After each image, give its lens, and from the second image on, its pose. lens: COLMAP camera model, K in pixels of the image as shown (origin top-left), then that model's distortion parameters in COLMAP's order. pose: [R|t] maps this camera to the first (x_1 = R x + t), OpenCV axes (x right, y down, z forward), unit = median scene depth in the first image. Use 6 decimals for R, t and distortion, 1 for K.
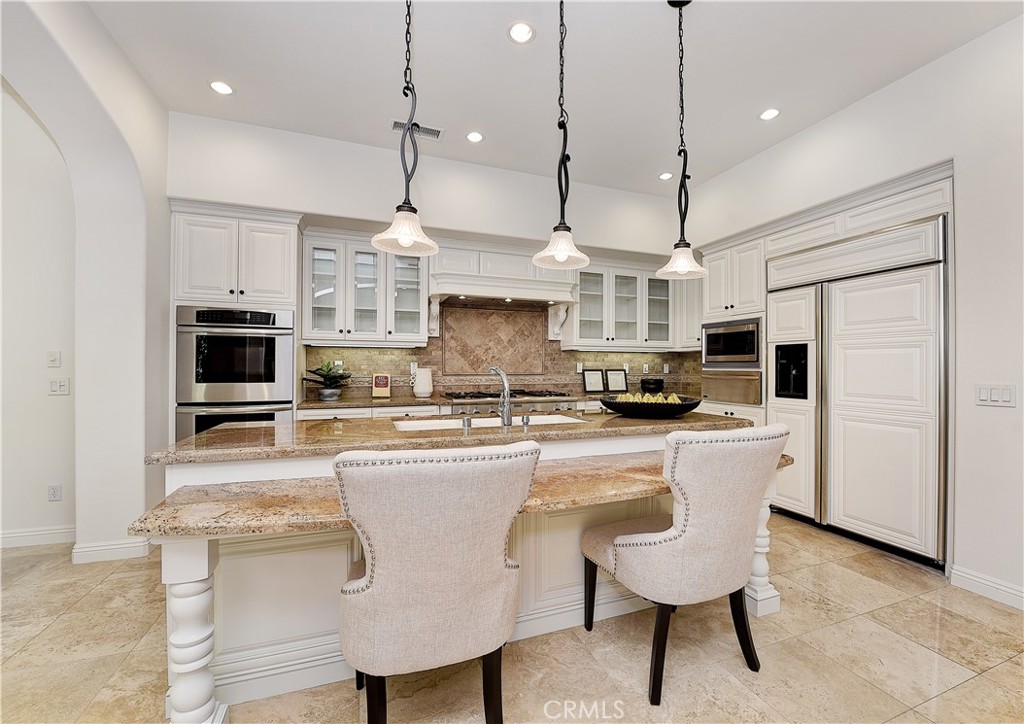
lens RADIAL K [[434.8, 0, 530.5], [0, 434.8, 364.6], [0, 0, 1]] dist [-0.015517, -0.000143]
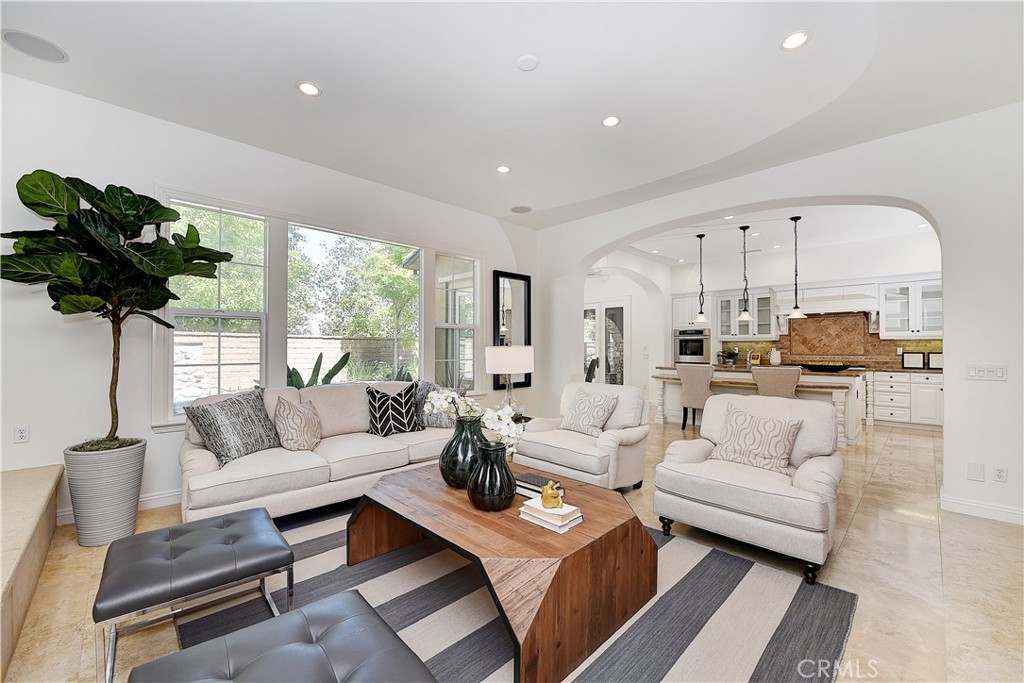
lens RADIAL K [[409.8, 0, 506.5], [0, 409.8, 341.0], [0, 0, 1]] dist [-0.022058, -0.000412]
pose [[0.372646, -0.016199, -0.927832, 1.031531], [0.000905, 0.999853, -0.017093, -0.005904], [0.927973, 0.005530, 0.372606, -0.859171]]
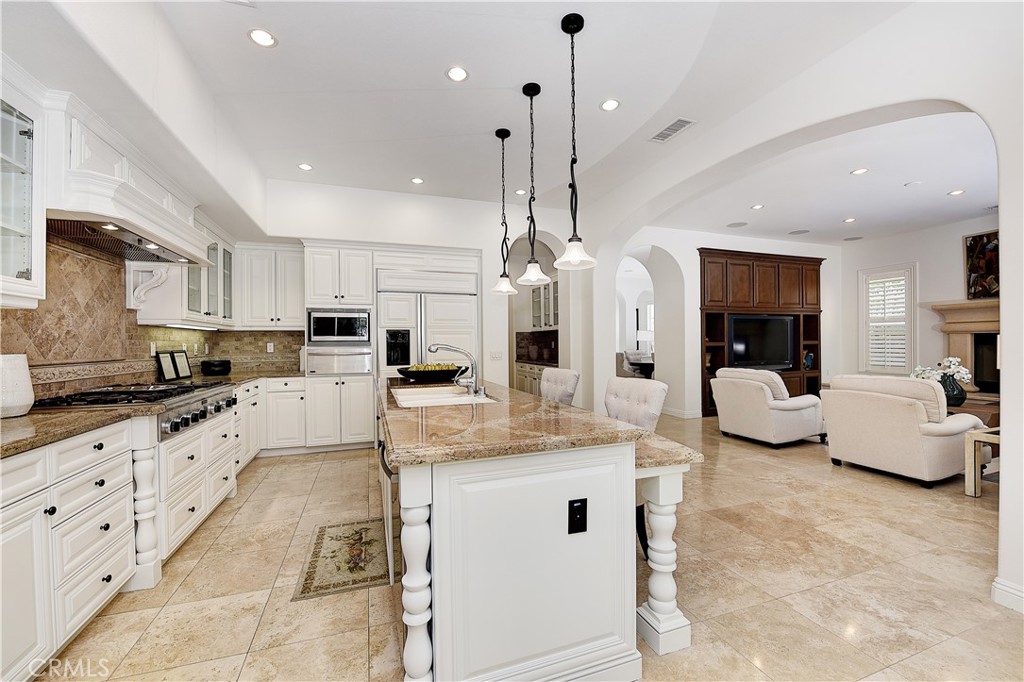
lens RADIAL K [[409.8, 0, 515.3], [0, 409.8, 346.0], [0, 0, 1]] dist [-0.022058, -0.000412]
pose [[0.031672, -0.009341, 0.999455, -0.644260], [0.004976, 0.999945, 0.009188, -0.001607], [-0.999486, 0.004683, 0.031716, 0.439534]]
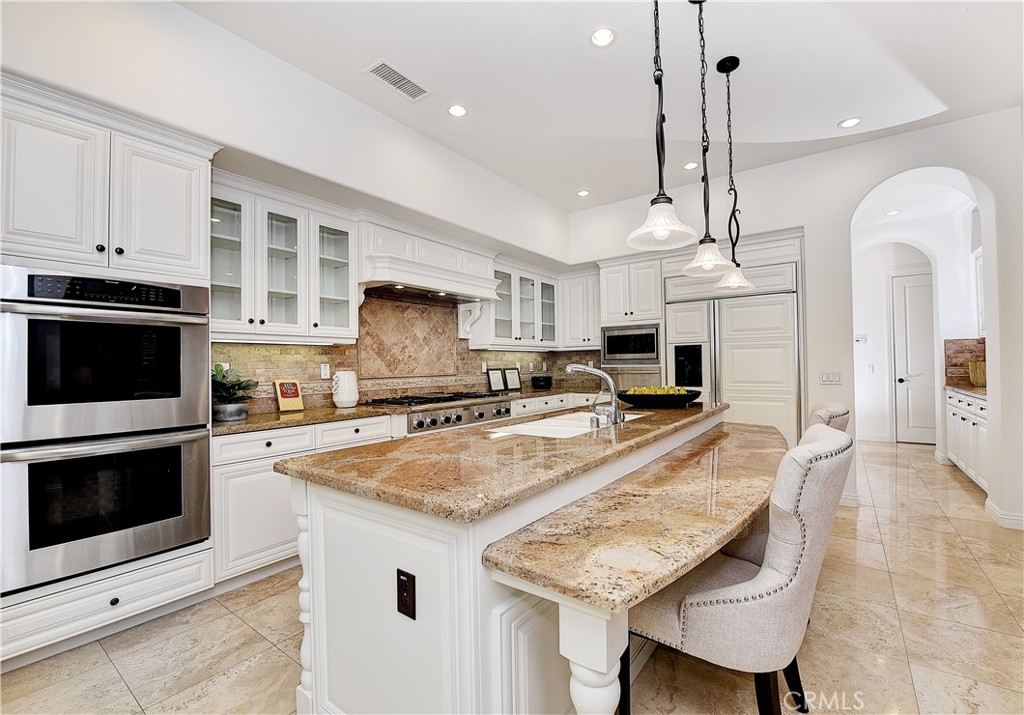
lens RADIAL K [[437.7, 0, 539.2], [0, 437.7, 357.3], [0, 0, 1]] dist [-0.010597, -0.000938]
pose [[0.830015, -0.006870, 0.557699, -0.397178], [0.015756, 0.999814, -0.011134, -0.002381], [-0.557519, 0.018028, 0.829969, 0.131695]]
